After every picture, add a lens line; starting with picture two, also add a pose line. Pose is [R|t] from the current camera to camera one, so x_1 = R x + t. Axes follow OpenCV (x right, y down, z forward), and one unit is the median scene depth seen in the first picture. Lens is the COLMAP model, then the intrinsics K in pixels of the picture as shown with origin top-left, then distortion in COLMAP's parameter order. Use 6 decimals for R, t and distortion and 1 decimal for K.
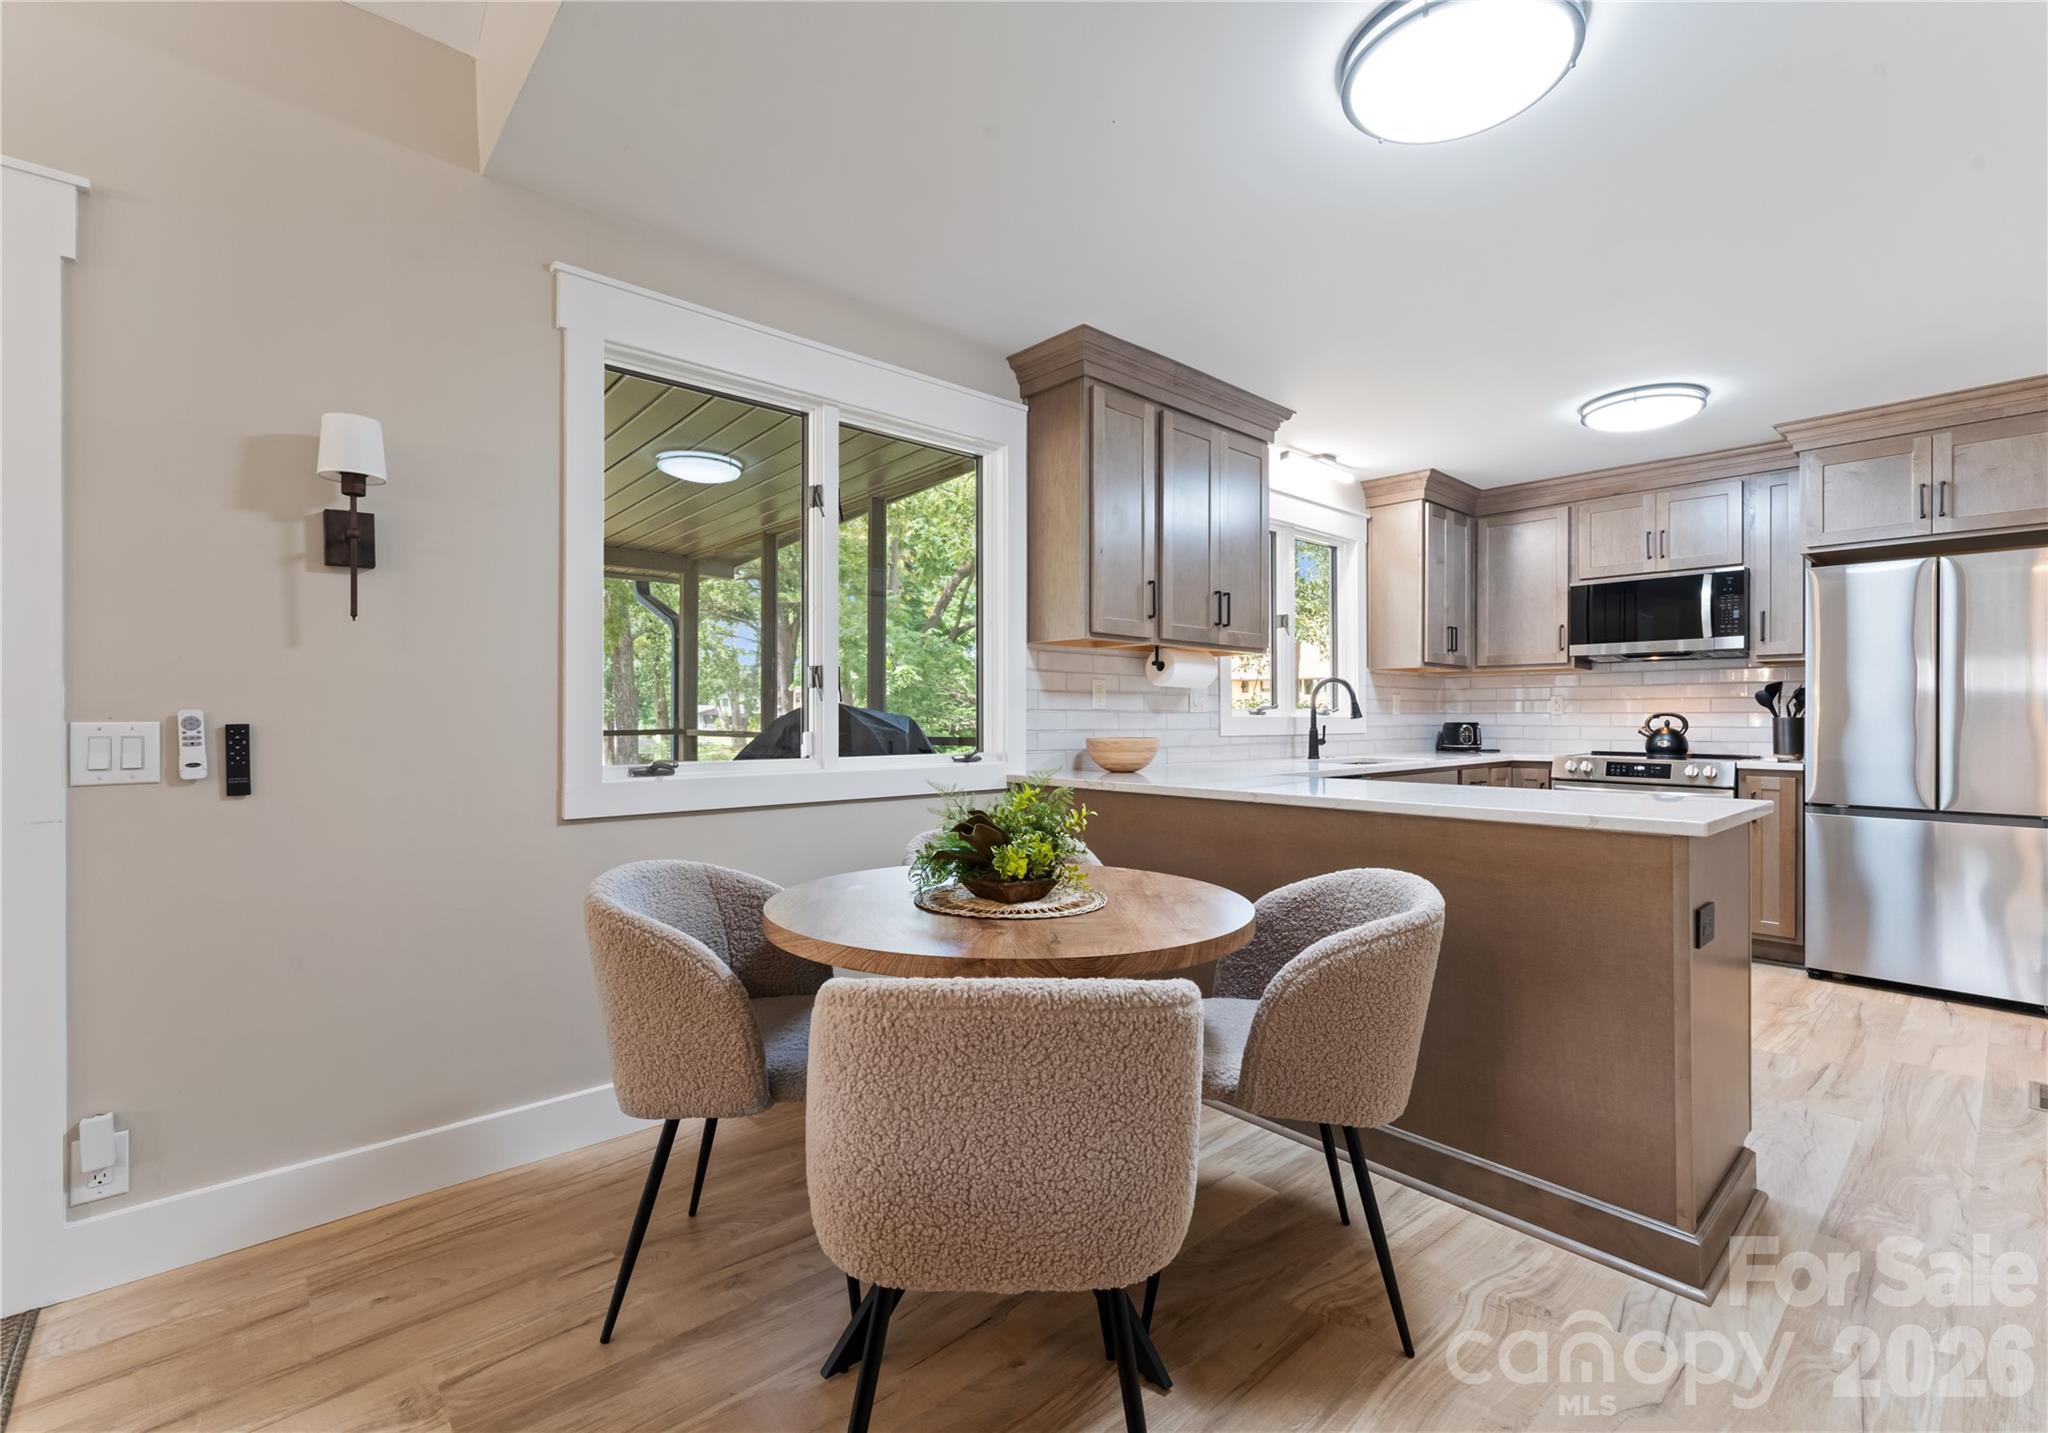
lens RADIAL K [[900.8, 0, 1024.0], [0, 900.8, 716.5], [0, 0, 1]] dist [-0.001986, 0.000084]
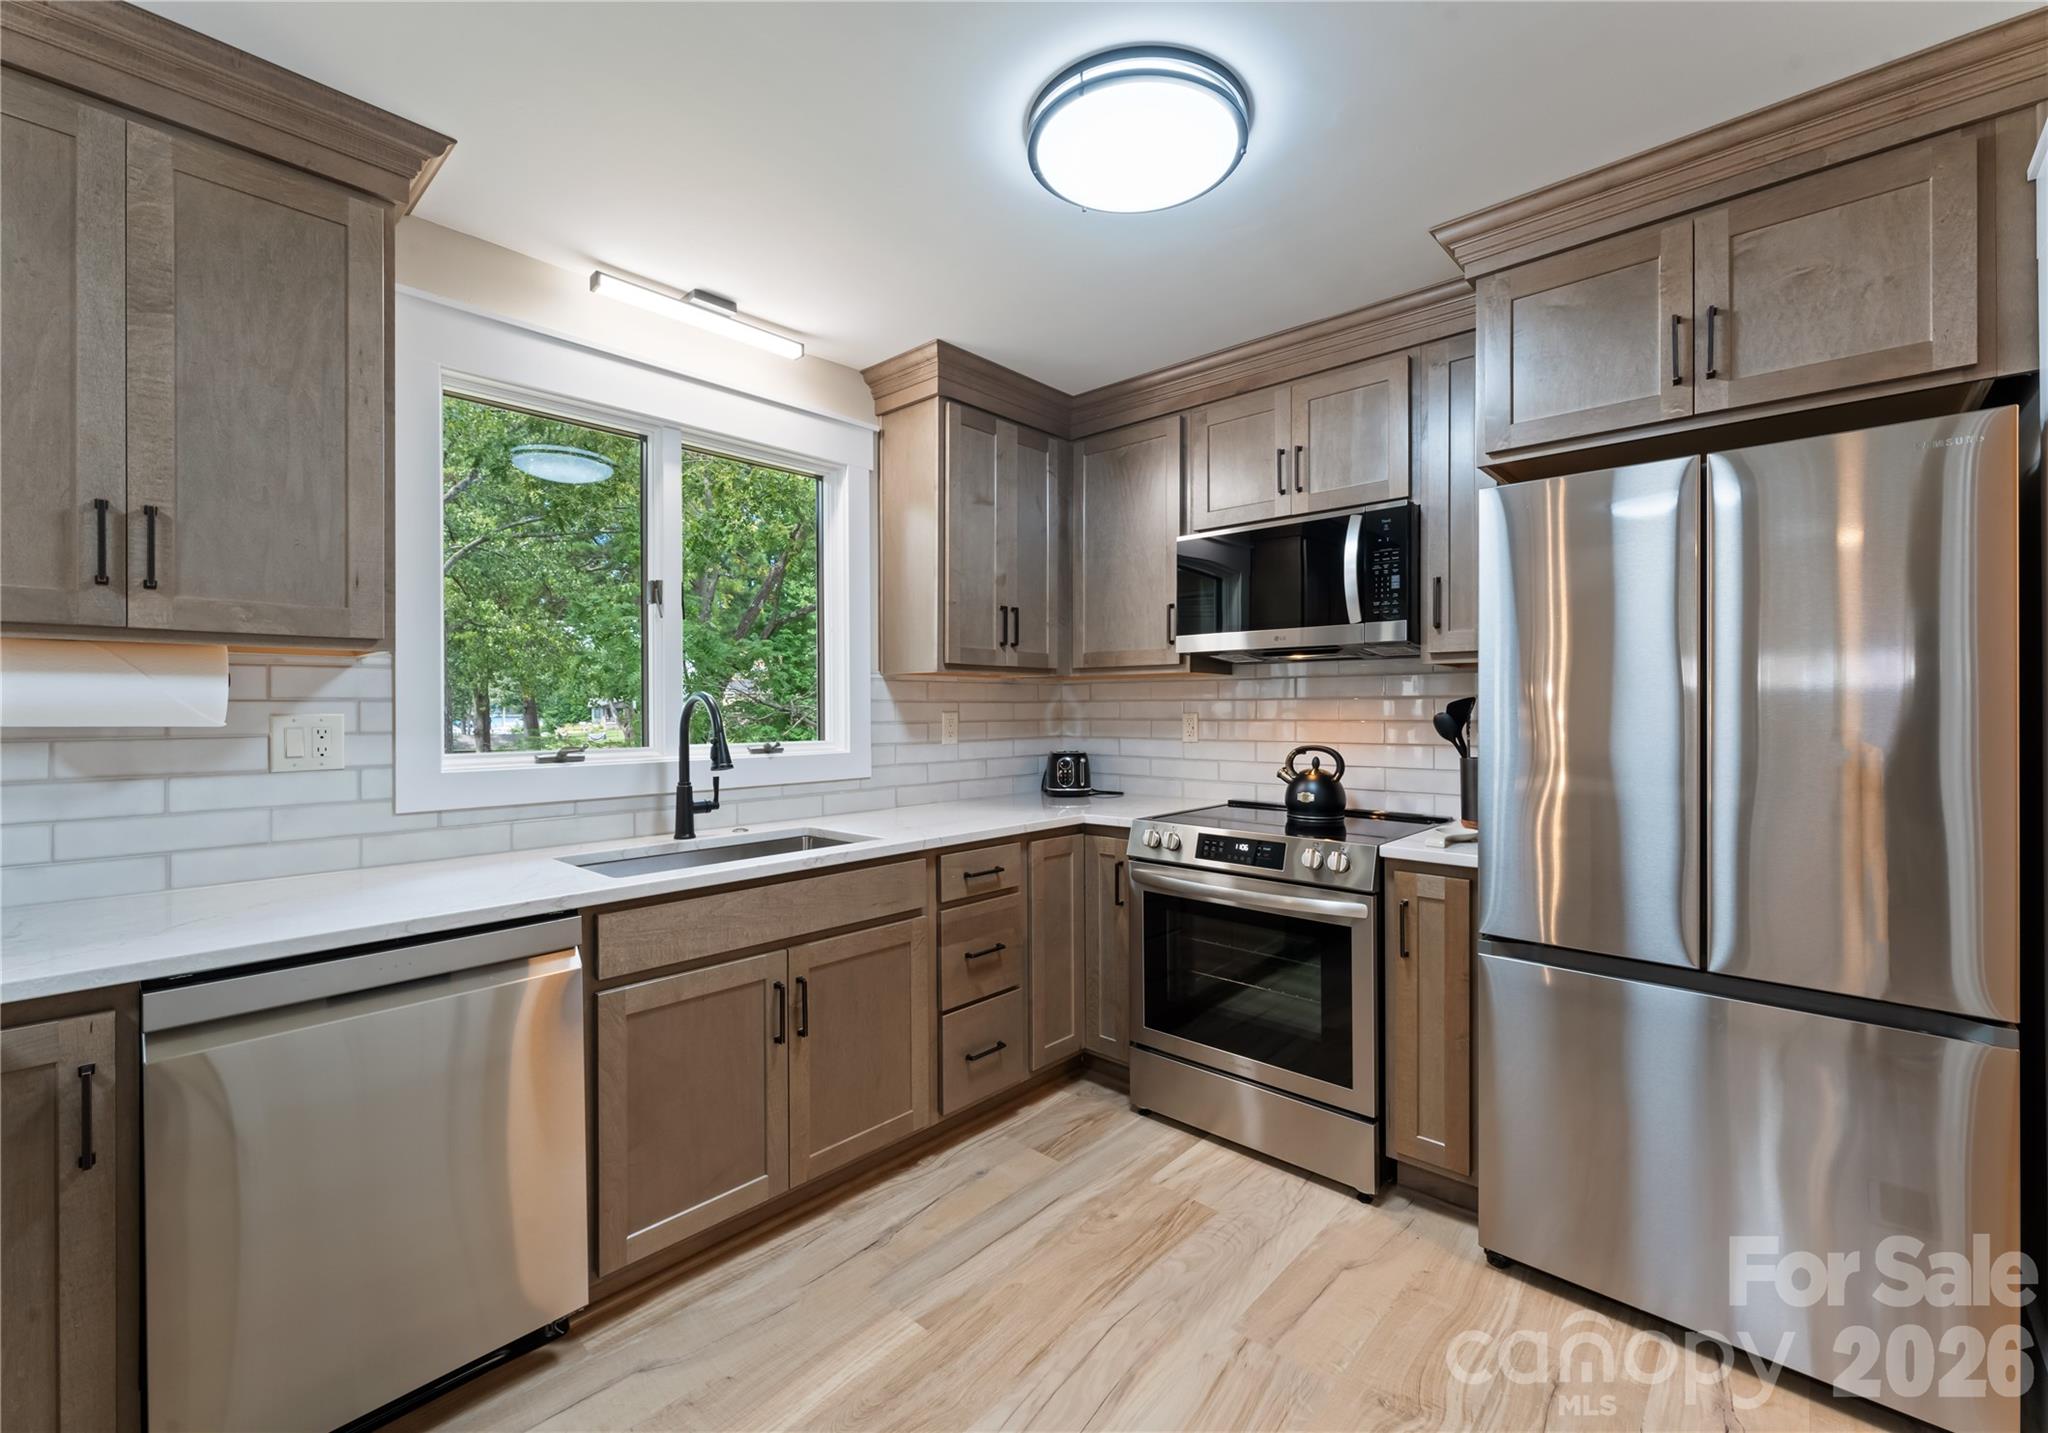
lens RADIAL K [[853.9, 0, 1019.6], [0, 853.9, 706.9], [0, 0, 1]] dist [-0.001018, 0.000037]
pose [[0.995795, -0.004869, 0.091480, 0.554400], [0.004857, 0.999988, 0.000355, -0.038569], [-0.091481, 0.000091, 0.995807, 0.525366]]
